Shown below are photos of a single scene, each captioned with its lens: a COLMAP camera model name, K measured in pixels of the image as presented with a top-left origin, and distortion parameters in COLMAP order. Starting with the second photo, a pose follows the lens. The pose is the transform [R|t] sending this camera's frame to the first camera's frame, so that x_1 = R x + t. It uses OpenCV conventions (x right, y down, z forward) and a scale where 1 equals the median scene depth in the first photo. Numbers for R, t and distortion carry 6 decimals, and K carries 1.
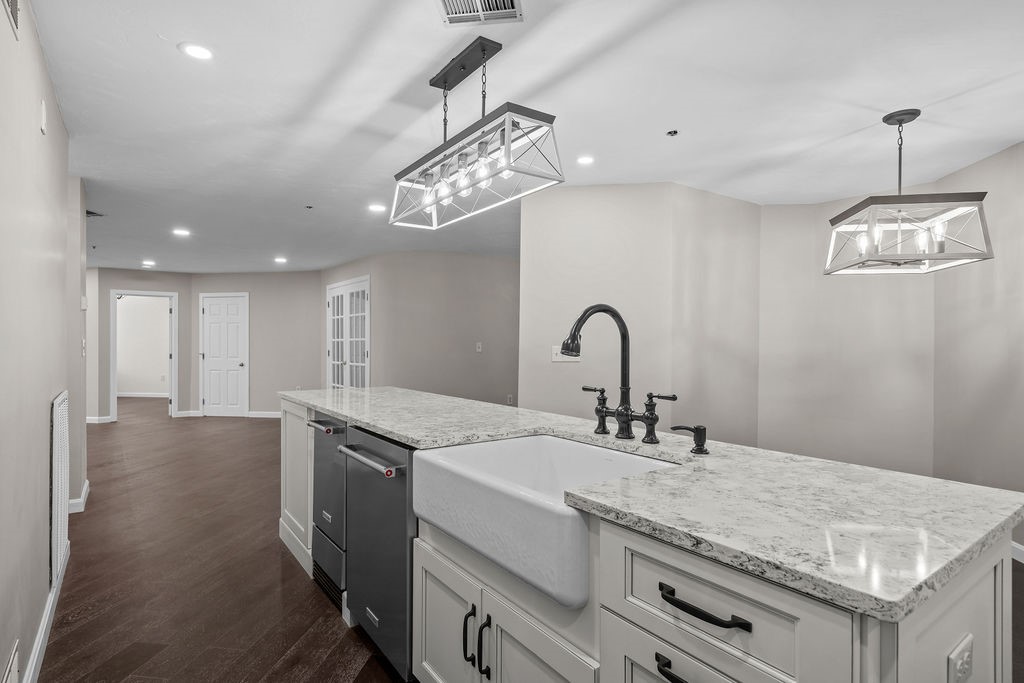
lens RADIAL K [[513.5, 0, 511.1], [0, 513.5, 337.8], [0, 0, 1]] dist [-0.003936, -0.000982]
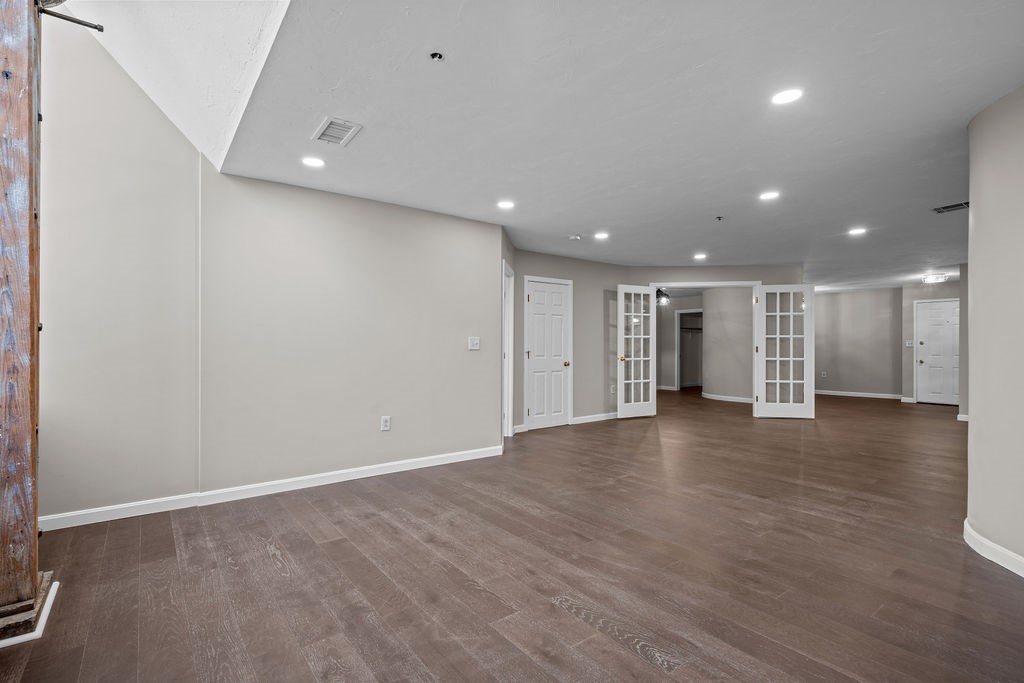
lens RADIAL K [[461.2, 0, 503.1], [0, 461.2, 342.5], [0, 0, 1]] dist [-0.003704, -0.000101]
pose [[0.723222, 0.008432, 0.690564, -1.135439], [-0.010555, 0.999944, -0.001156, 0.018088], [-0.690535, -0.006453, 0.723270, 0.516470]]
